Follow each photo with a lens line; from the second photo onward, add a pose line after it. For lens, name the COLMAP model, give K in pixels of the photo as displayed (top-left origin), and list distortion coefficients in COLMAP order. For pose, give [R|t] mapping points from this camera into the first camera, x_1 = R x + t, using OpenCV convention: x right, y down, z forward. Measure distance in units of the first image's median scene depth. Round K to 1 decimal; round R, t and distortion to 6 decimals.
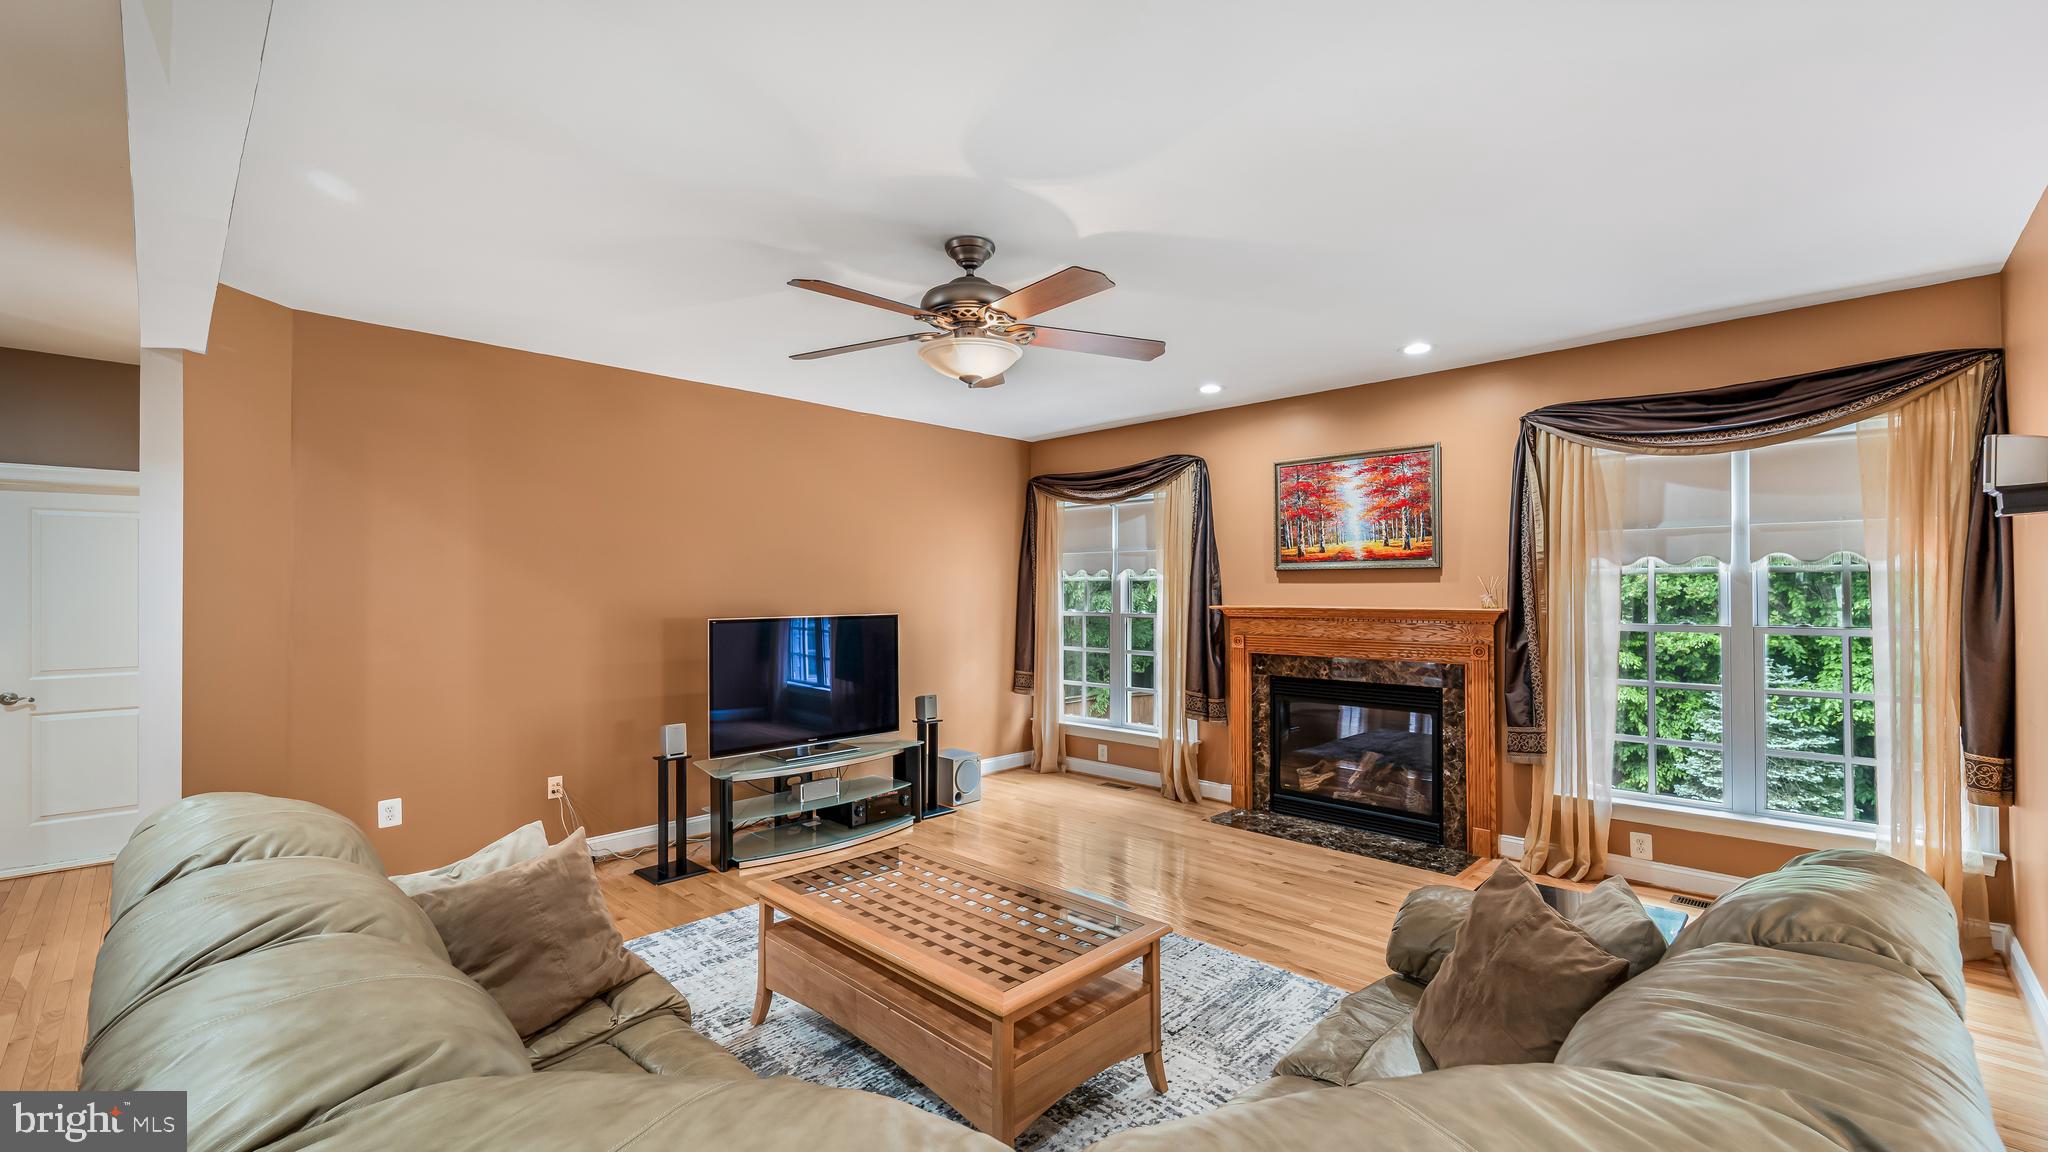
lens RADIAL K [[858.5, 0, 1024.5], [0, 858.5, 583.0], [0, 0, 1]] dist [0.003358, -0.000413]
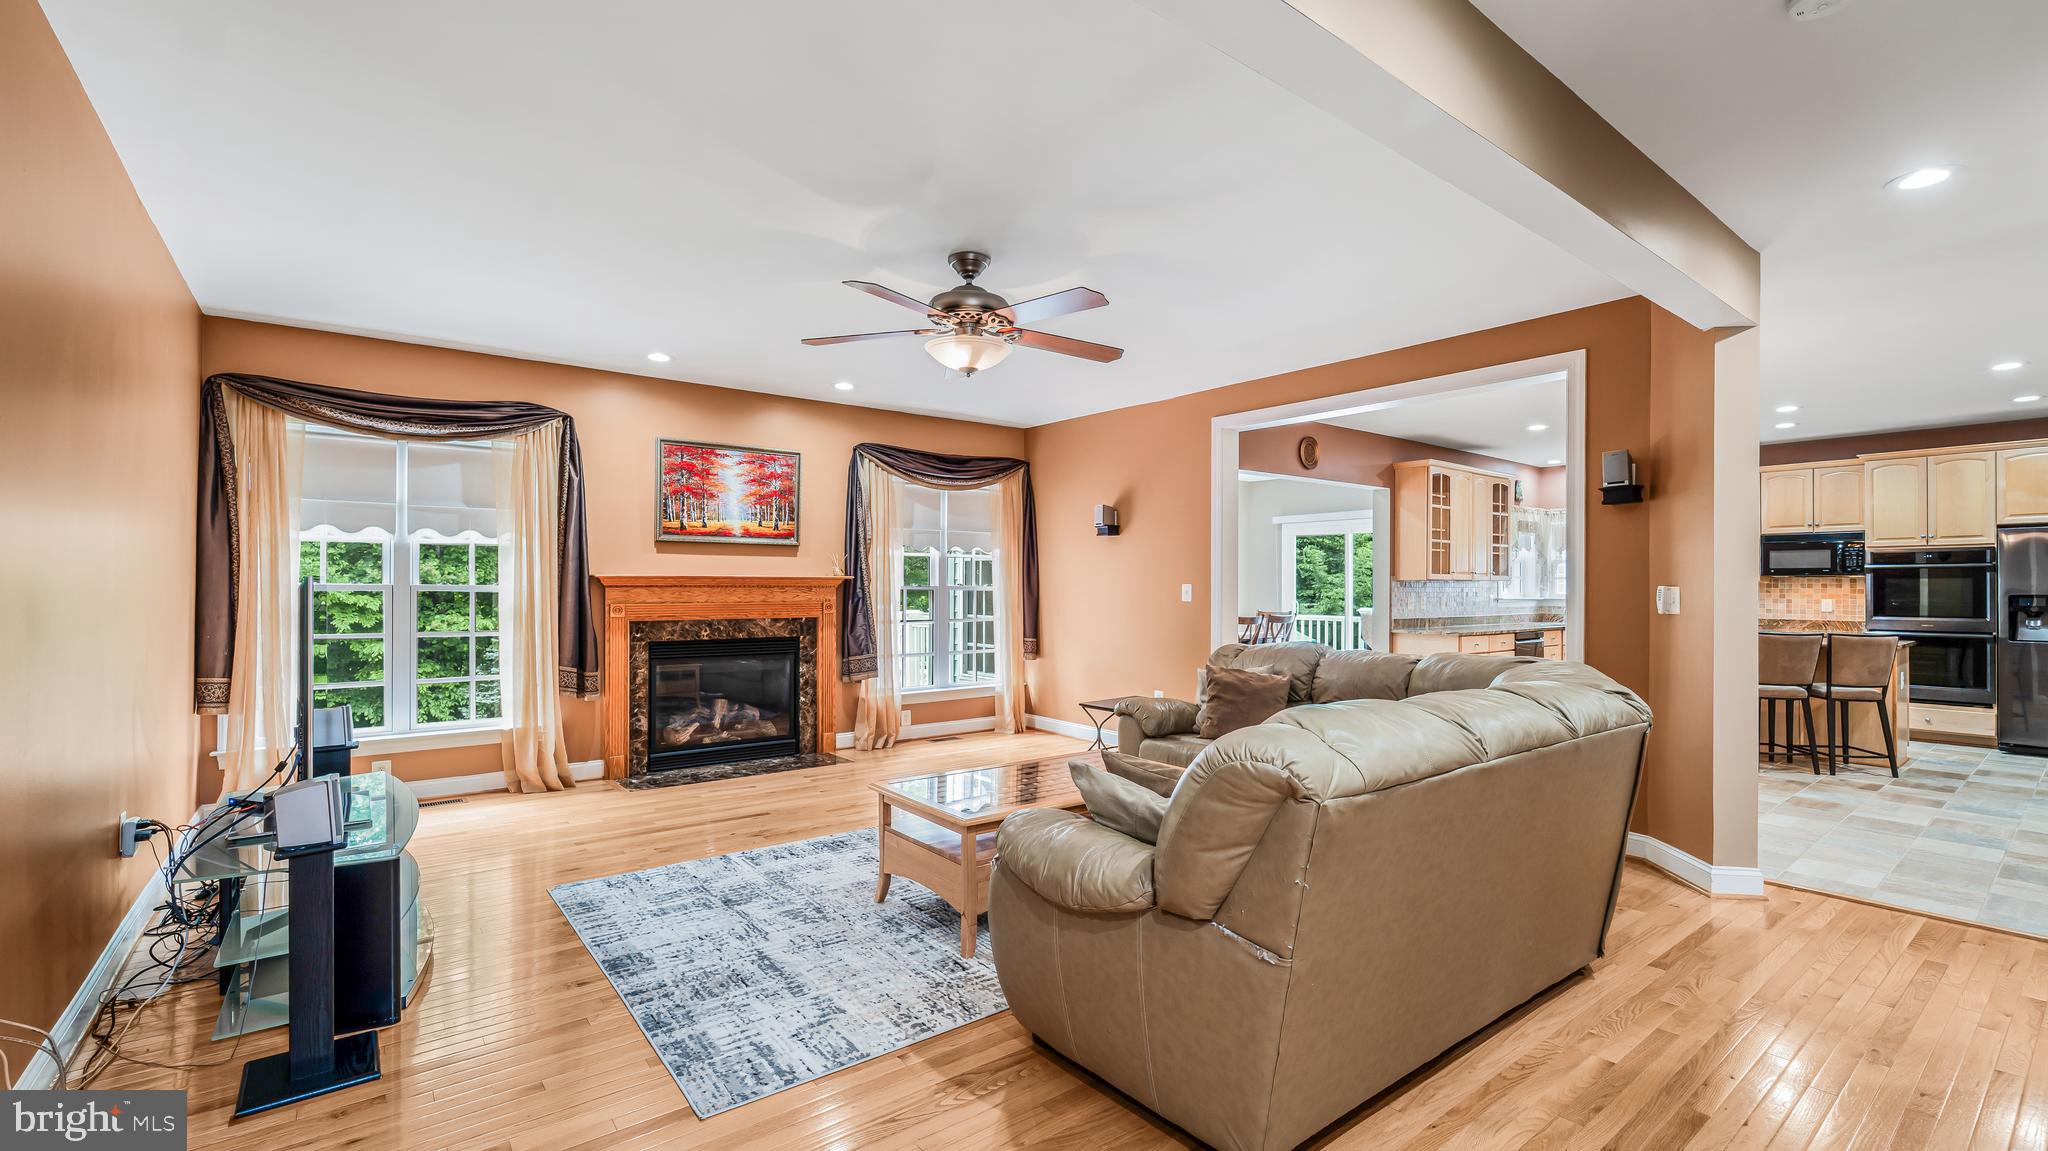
lens RADIAL K [[858.5, 0, 1024.5], [0, 858.5, 582.5], [0, 0, 1]] dist [0.003358, -0.000413]
pose [[0.132419, 0.006966, 0.991169, -0.733247], [-0.009984, 0.999934, -0.005694, 0.040059], [-0.991144, -0.009142, 0.132479, 0.444990]]
